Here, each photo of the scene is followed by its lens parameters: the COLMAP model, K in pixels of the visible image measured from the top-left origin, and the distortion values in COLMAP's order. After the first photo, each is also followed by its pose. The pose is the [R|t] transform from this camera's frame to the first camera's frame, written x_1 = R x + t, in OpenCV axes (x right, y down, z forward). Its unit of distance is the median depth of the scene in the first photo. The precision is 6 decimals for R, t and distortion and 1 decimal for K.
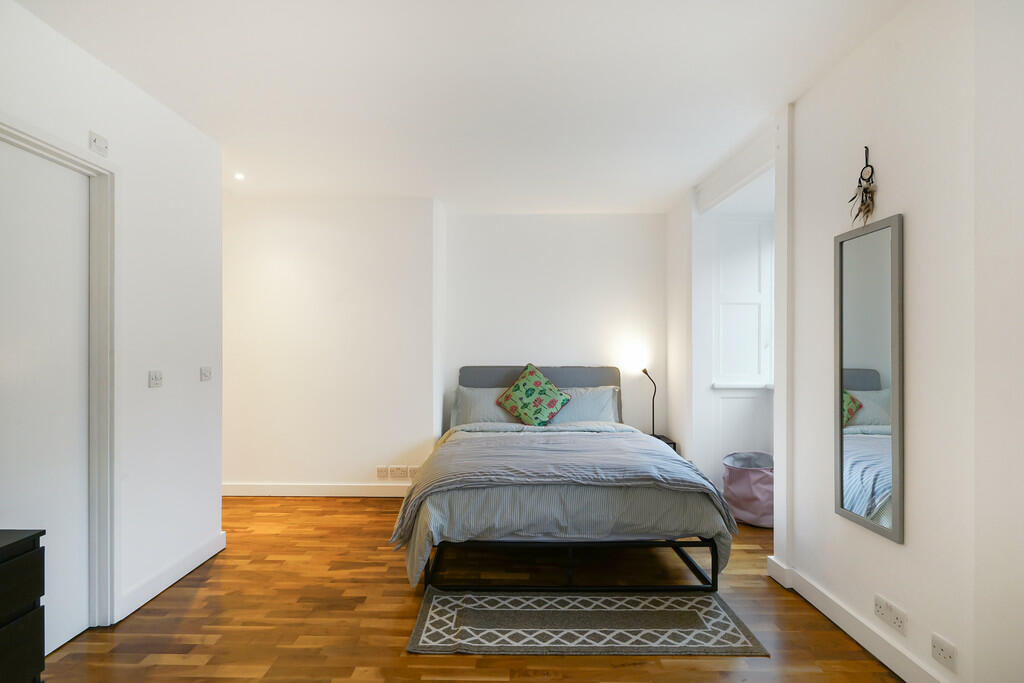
lens RADIAL K [[487.7, 0, 512.1], [0, 487.7, 346.2], [0, 0, 1]] dist [0.002921, 0.000761]
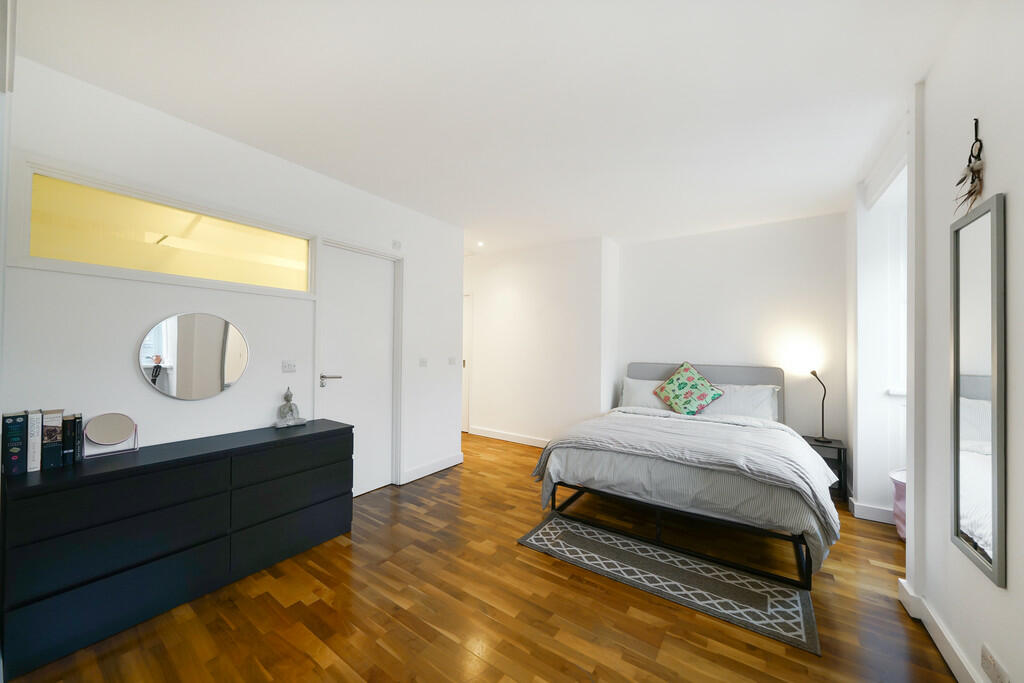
lens RADIAL K [[388.7, 0, 507.0], [0, 388.7, 340.1], [0, 0, 1]] dist [0.000028, 0.000182]
pose [[0.811465, -0.001038, -0.584400, 0.384736], [-0.007918, 0.999887, -0.012771, -0.001815], [0.584347, 0.014990, 0.811366, -0.029069]]
